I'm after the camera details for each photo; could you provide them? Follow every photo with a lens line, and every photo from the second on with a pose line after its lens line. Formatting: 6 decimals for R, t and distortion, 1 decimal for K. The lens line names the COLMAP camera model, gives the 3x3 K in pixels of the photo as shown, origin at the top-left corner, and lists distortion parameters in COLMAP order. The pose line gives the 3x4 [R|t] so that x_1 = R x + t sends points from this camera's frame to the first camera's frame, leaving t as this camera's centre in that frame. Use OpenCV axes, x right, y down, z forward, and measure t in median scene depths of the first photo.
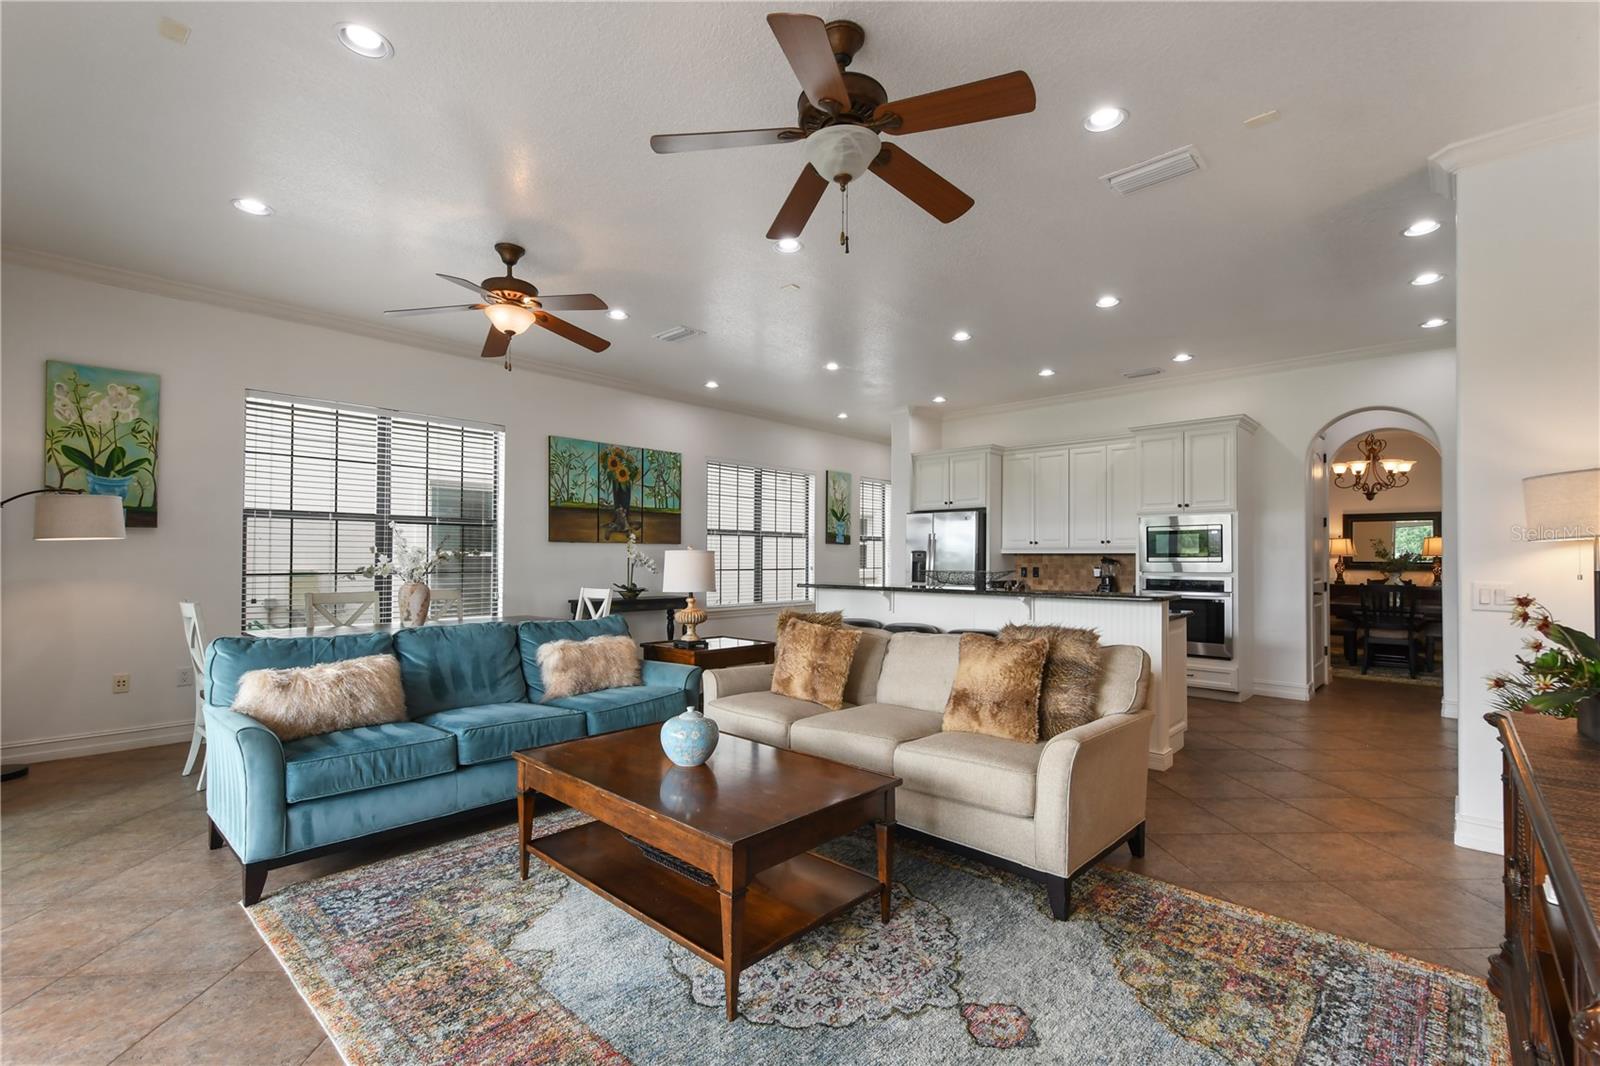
lens RADIAL K [[709.0, 0, 811.3], [0, 709.0, 551.3], [0, 0, 1]] dist [0.020876, -0.000118]
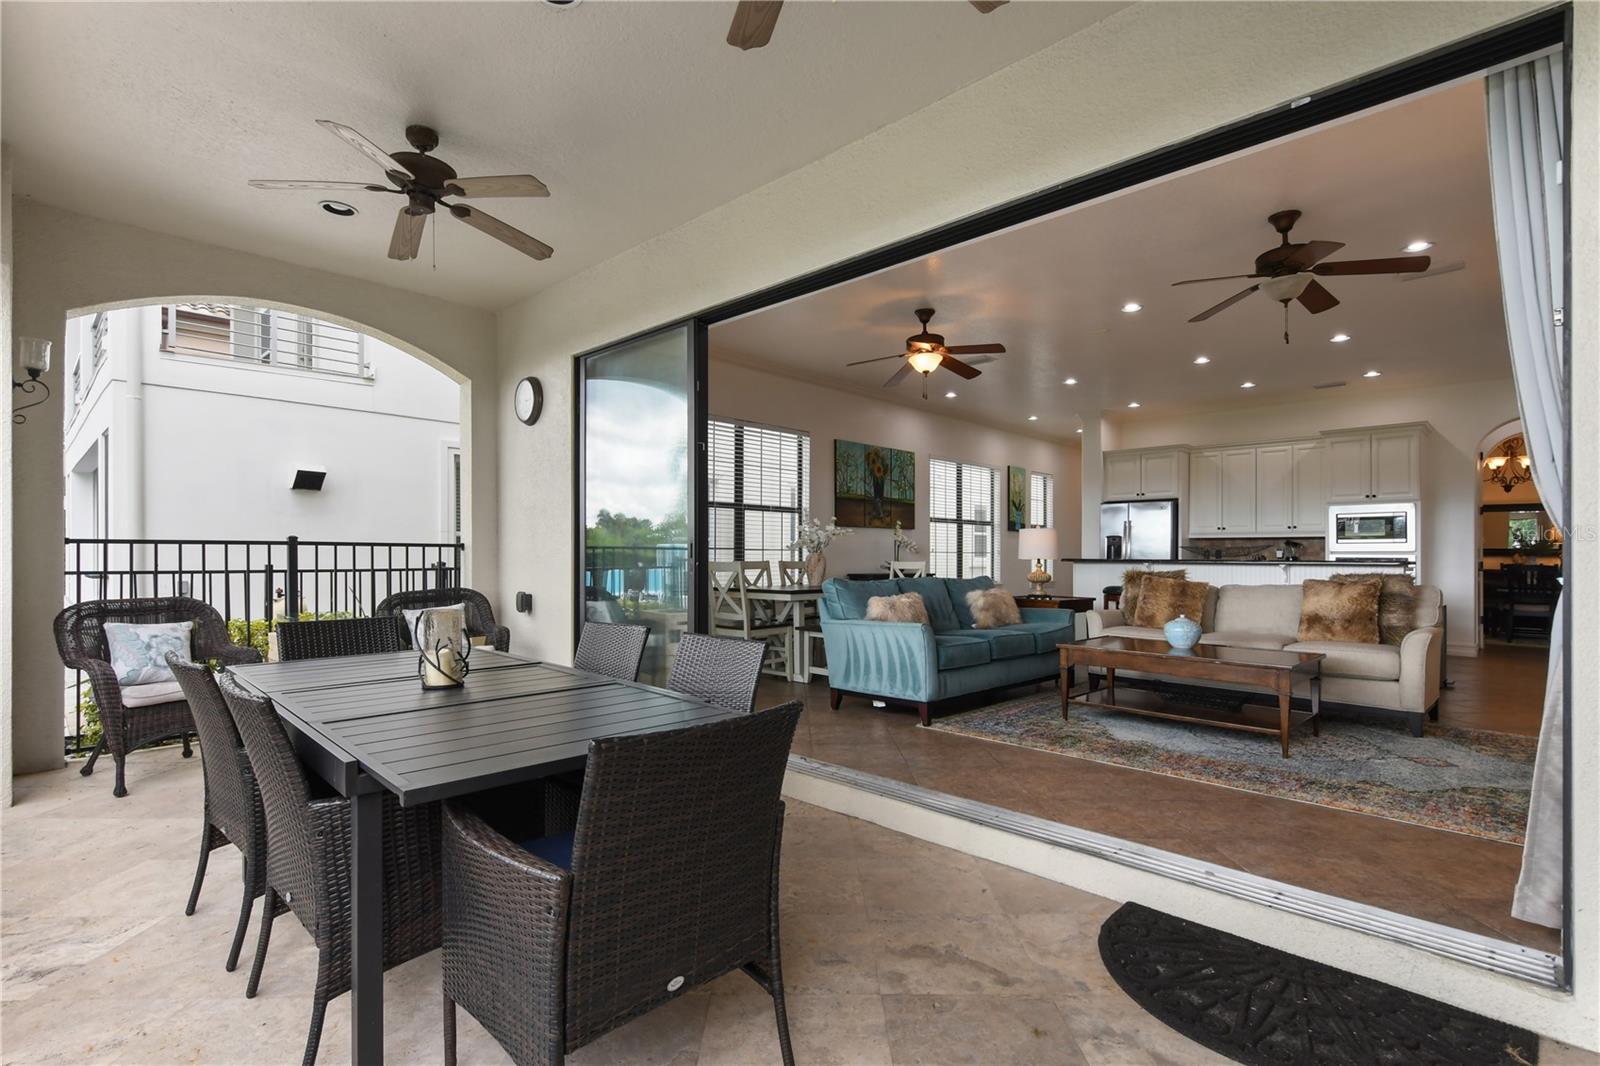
lens RADIAL K [[762.2, 0, 808.0], [0, 762.2, 551.1], [0, 0, 1]] dist [0.012016, -0.001255]
pose [[0.999662, 0.001716, -0.025958, -0.331071], [-0.001612, 0.999991, 0.004015, 0.021019], [0.025964, -0.003971, 0.999655, -0.269699]]
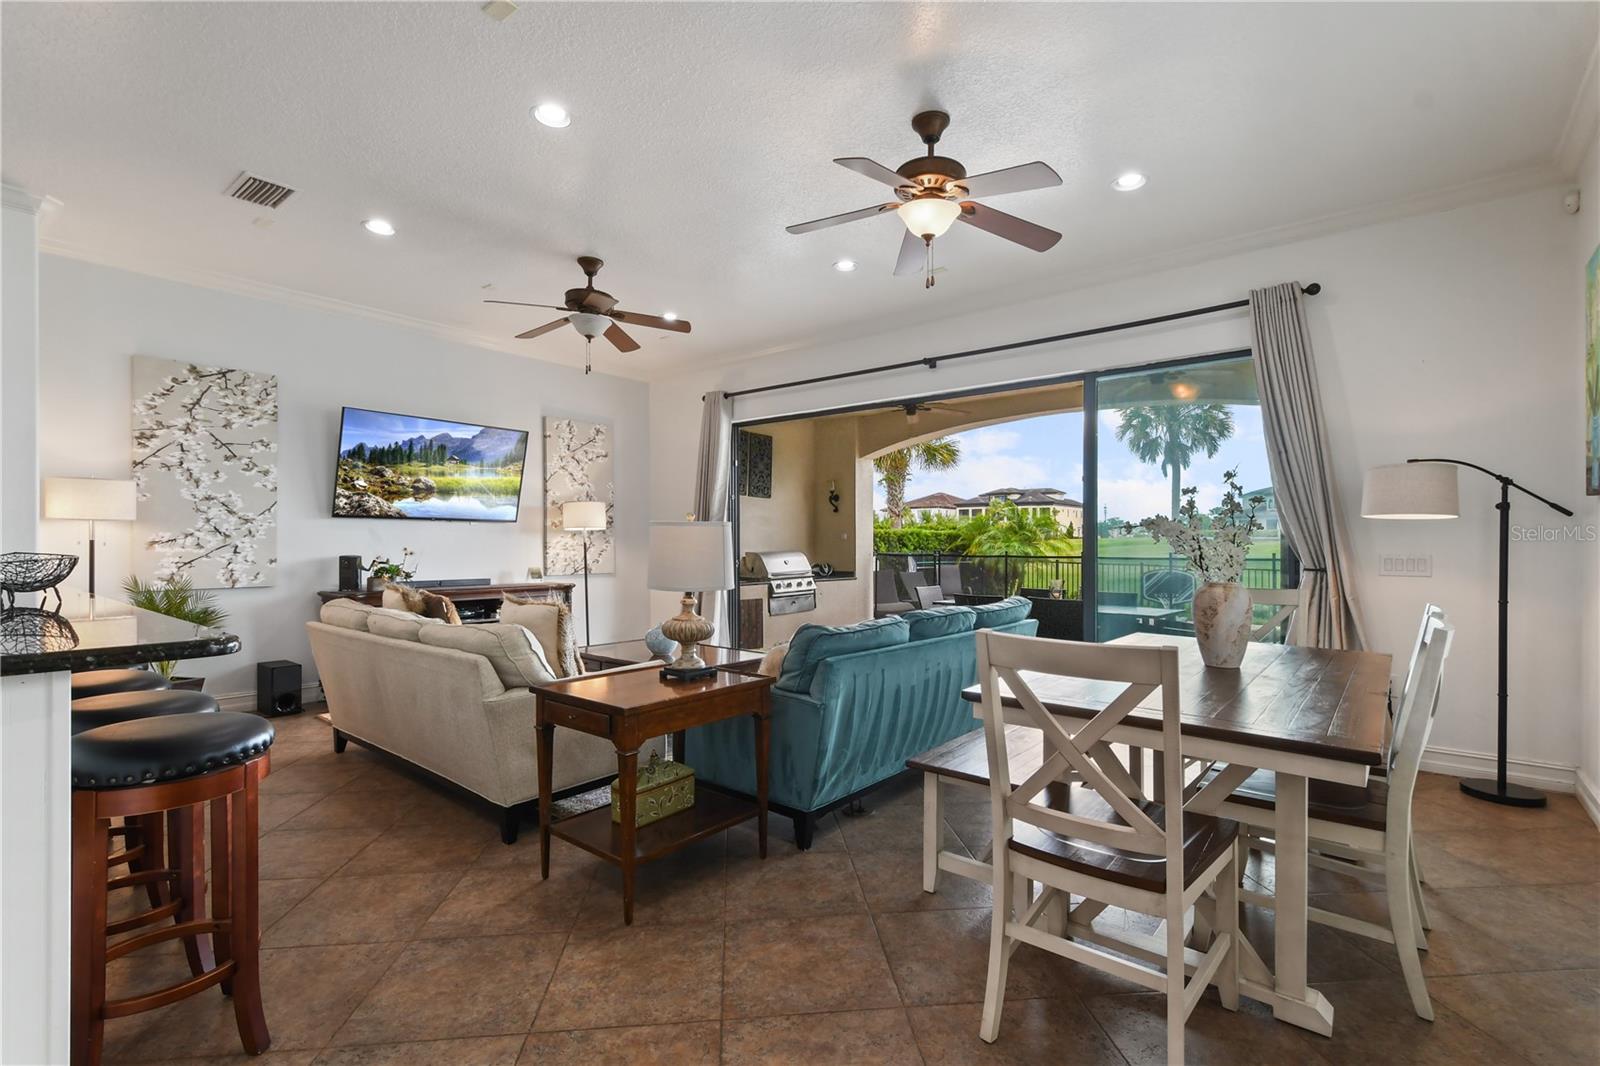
lens RADIAL K [[720.2, 0, 812.6], [0, 720.2, 544.2], [0, 0, 1]] dist [0.007727, -0.000757]
pose [[-0.997983, -0.009128, -0.062819, -0.139045], [-0.008635, 0.999930, -0.008125, 0.012967], [0.062889, -0.007566, -0.997992, 0.938958]]
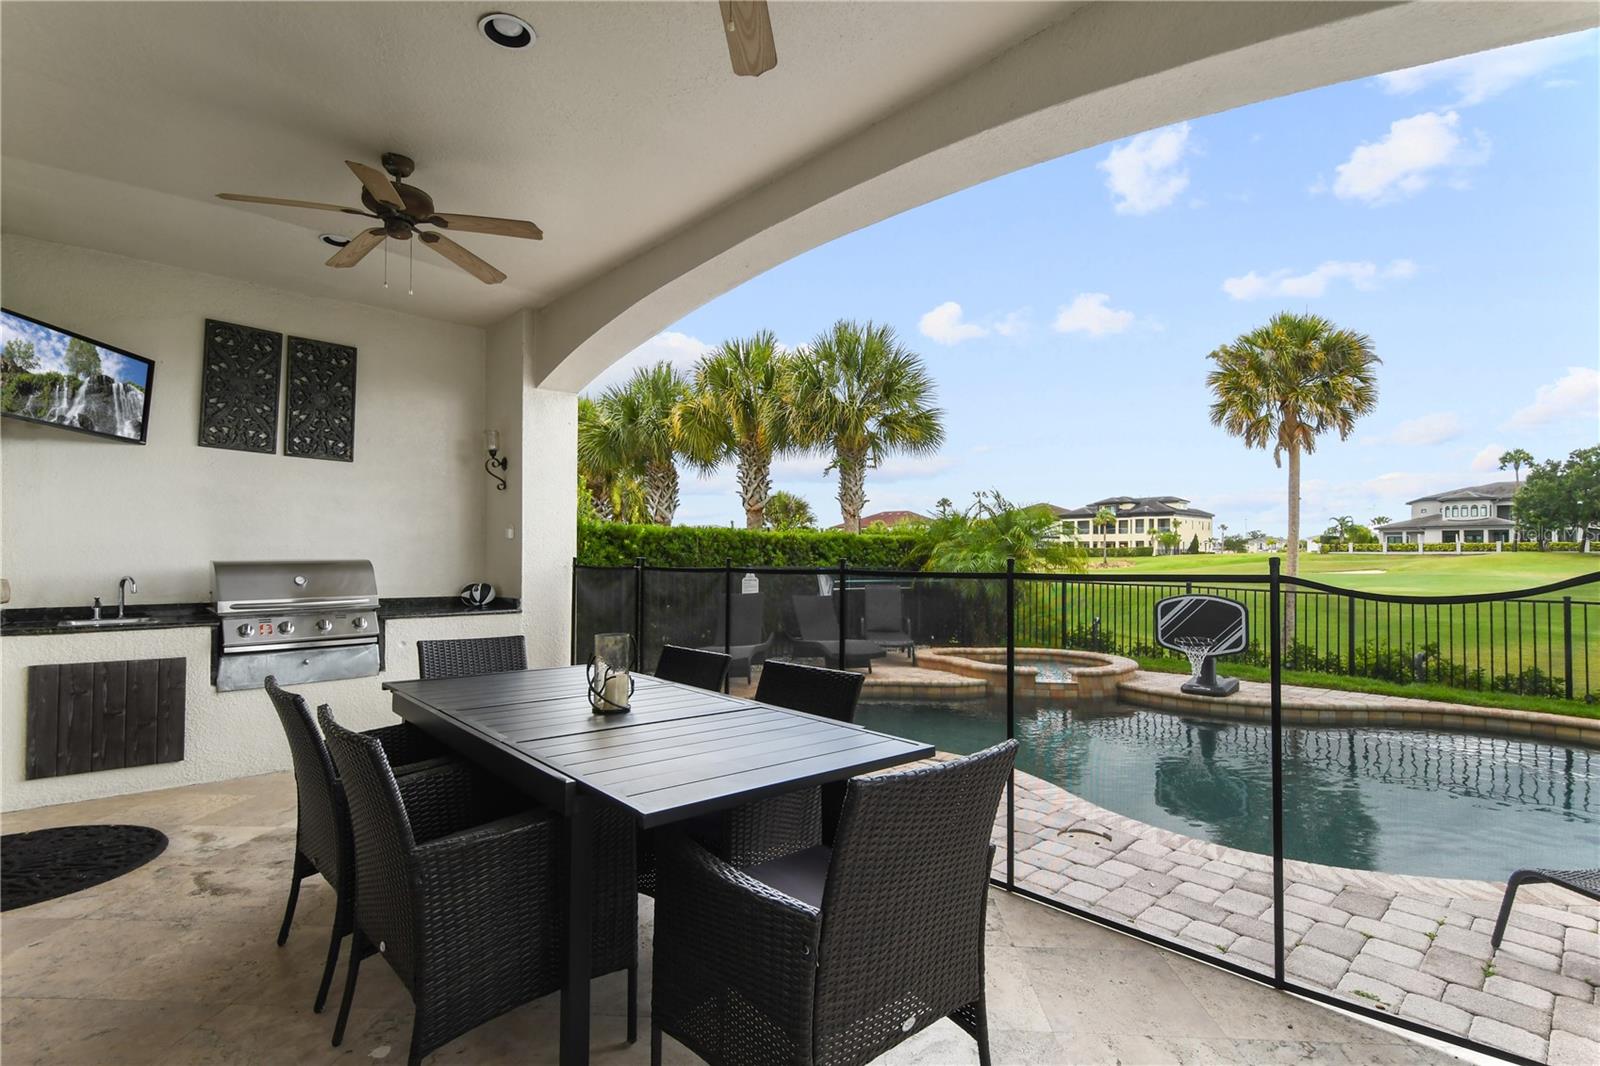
lens RADIAL K [[762.2, 0, 808.0], [0, 762.2, 551.1], [0, 0, 1]] dist [0.012016, -0.001255]
pose [[-0.997447, -0.007671, 0.070999, -0.616040], [-0.009107, 0.999760, -0.019917, 0.016868], [-0.070829, -0.020513, -0.997278, 0.381531]]
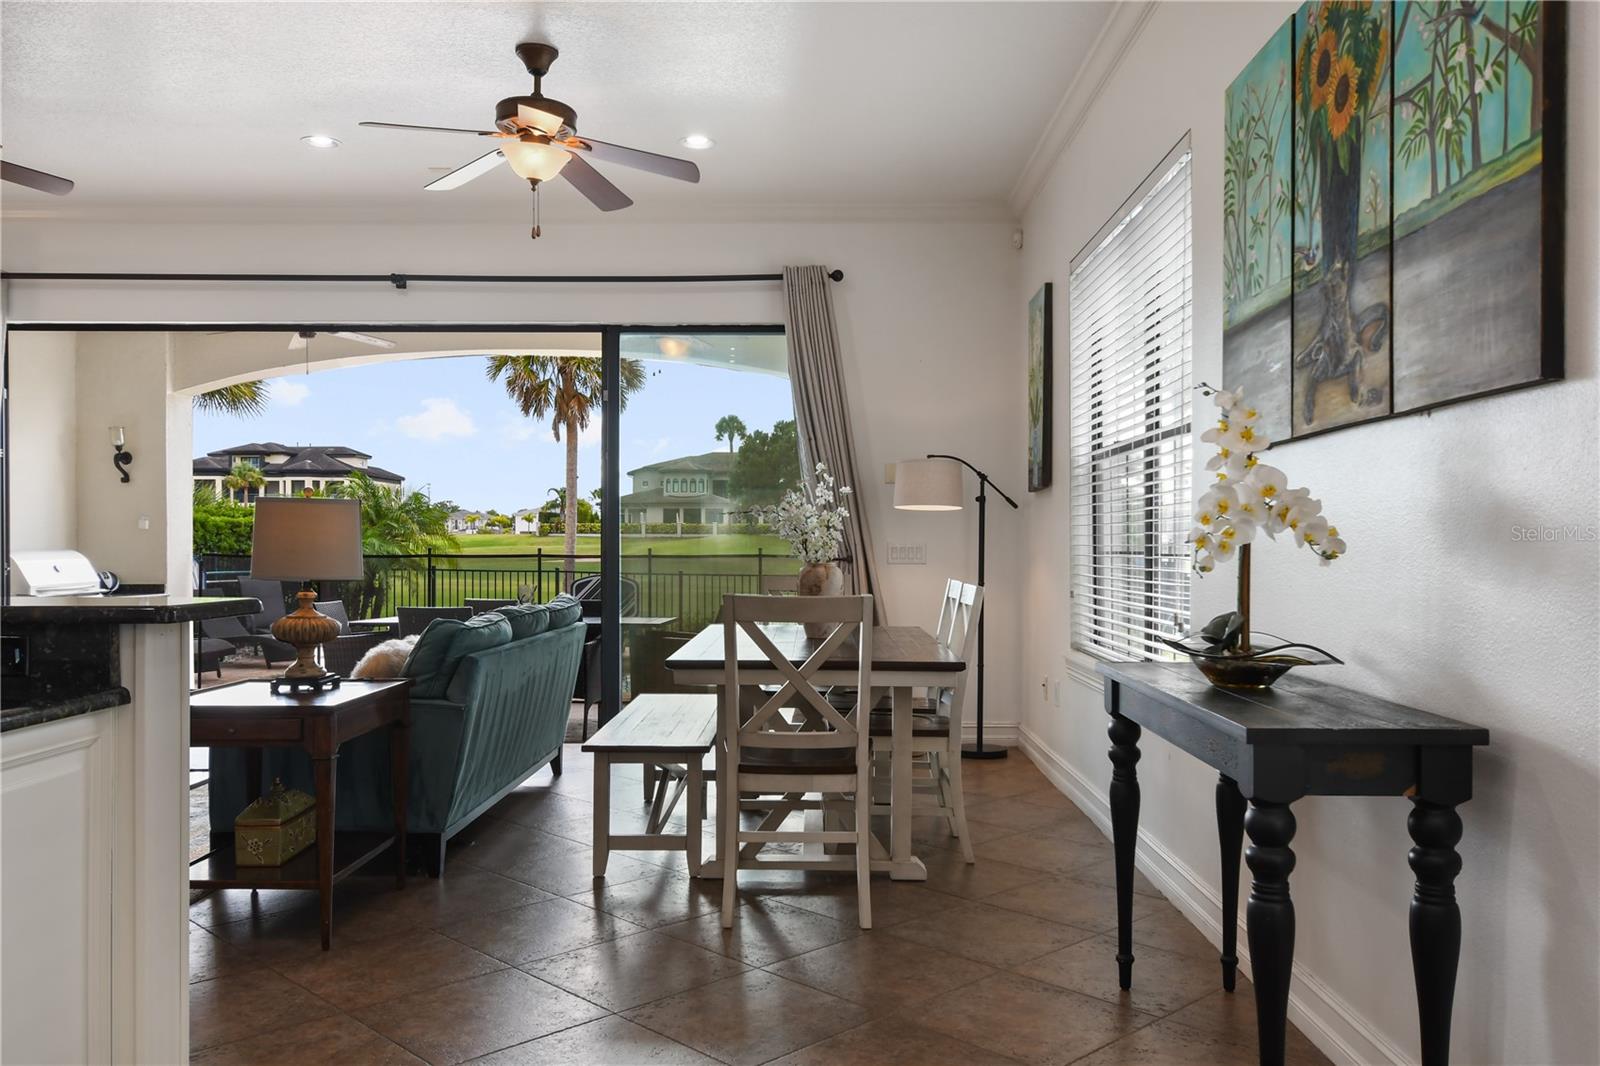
lens RADIAL K [[1257.9, 0, 793.2], [0, 1257.9, 559.7], [0, 0, 1]] dist [0.033717, -0.000032]
pose [[-0.746279, 0.000708, -0.665633, 0.096645], [0.000792, 1.000000, 0.000176, 0.024578], [0.665633, -0.000396, -0.746279, 1.095635]]
